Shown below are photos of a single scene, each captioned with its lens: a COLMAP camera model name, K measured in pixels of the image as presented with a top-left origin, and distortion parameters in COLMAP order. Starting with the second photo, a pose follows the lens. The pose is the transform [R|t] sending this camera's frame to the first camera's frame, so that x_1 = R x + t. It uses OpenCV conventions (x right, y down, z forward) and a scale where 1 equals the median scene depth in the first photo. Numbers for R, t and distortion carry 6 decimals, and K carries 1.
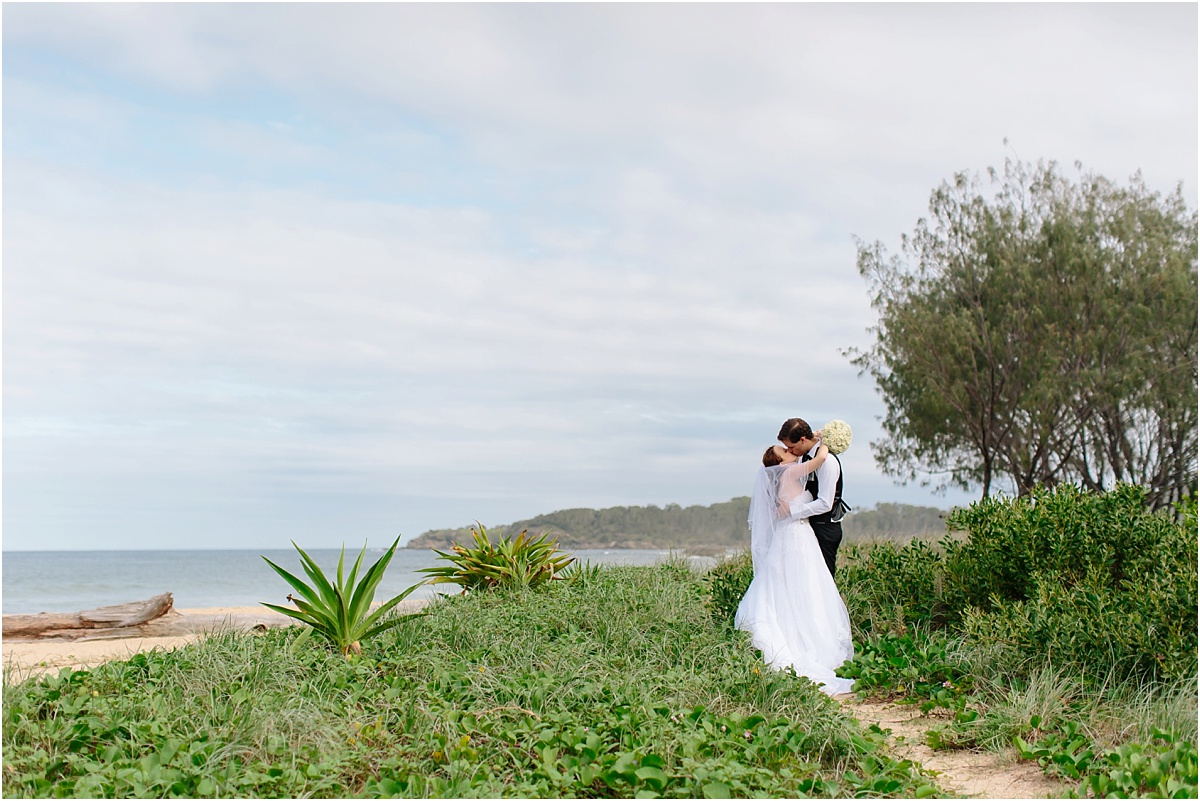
lens RADIAL K [[1750.8, 0, 600.3], [0, 1750.8, 395.3], [0, 0, 1]] dist [-0.257403, 0.000000]
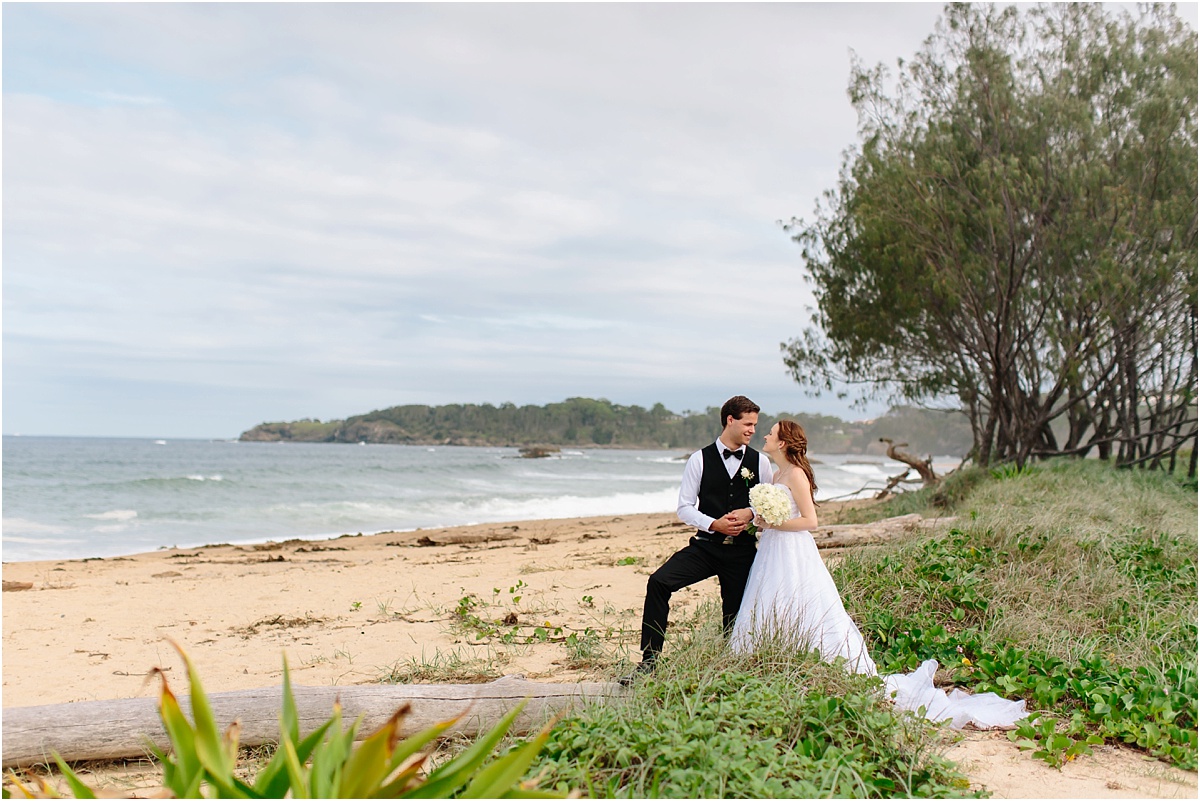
lens RADIAL K [[1750.8, 0, 597.6], [0, 1750.8, 406.5], [0, 0, 1]] dist [-0.257403, 0.000000]
pose [[0.995282, 0.029453, 0.092443, -0.010020], [-0.035330, 0.997413, 0.062597, 0.007773], [-0.090360, -0.065568, 0.993748, 0.166093]]
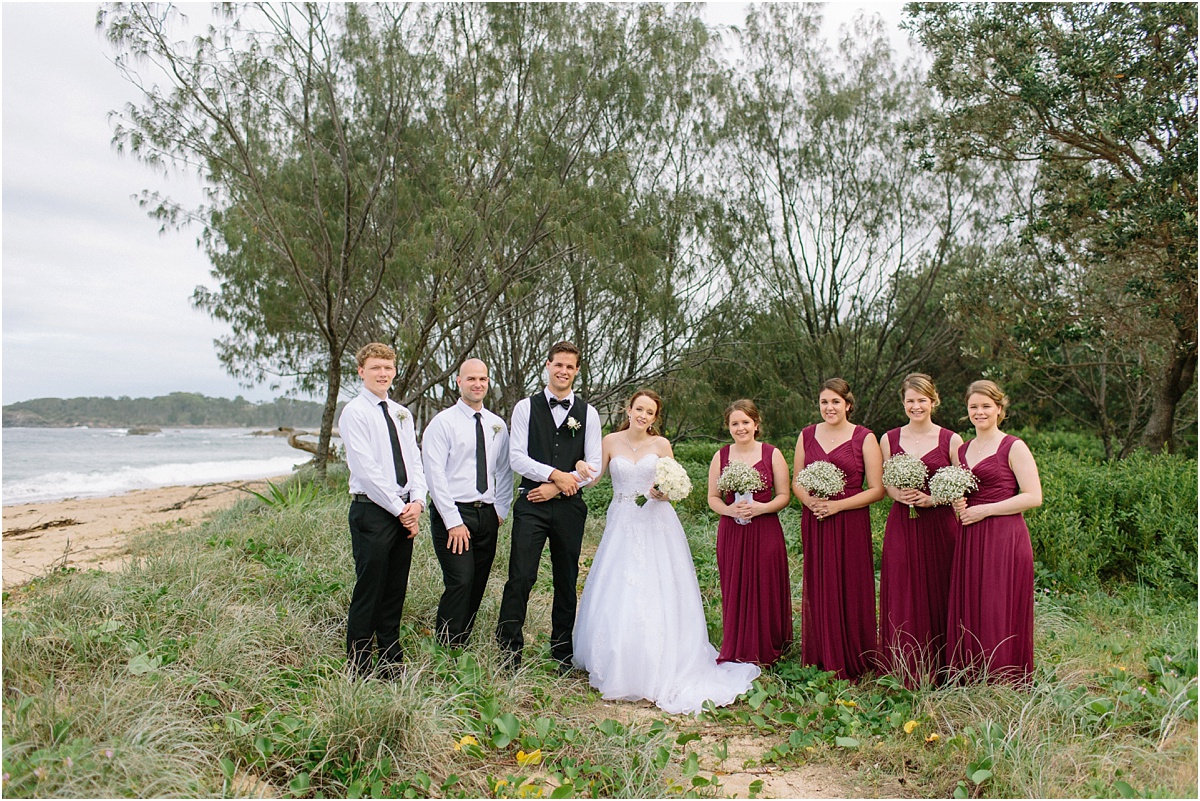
lens RADIAL K [[1169.3, 0, 605.0], [0, 1169.3, 395.4], [0, 0, 1]] dist [-0.065360, 0.000000]
pose [[0.906515, 0.022623, 0.421568, 0.085090], [-0.046841, 0.997788, 0.047178, 0.018069], [-0.419568, -0.062514, 0.905569, 0.357884]]
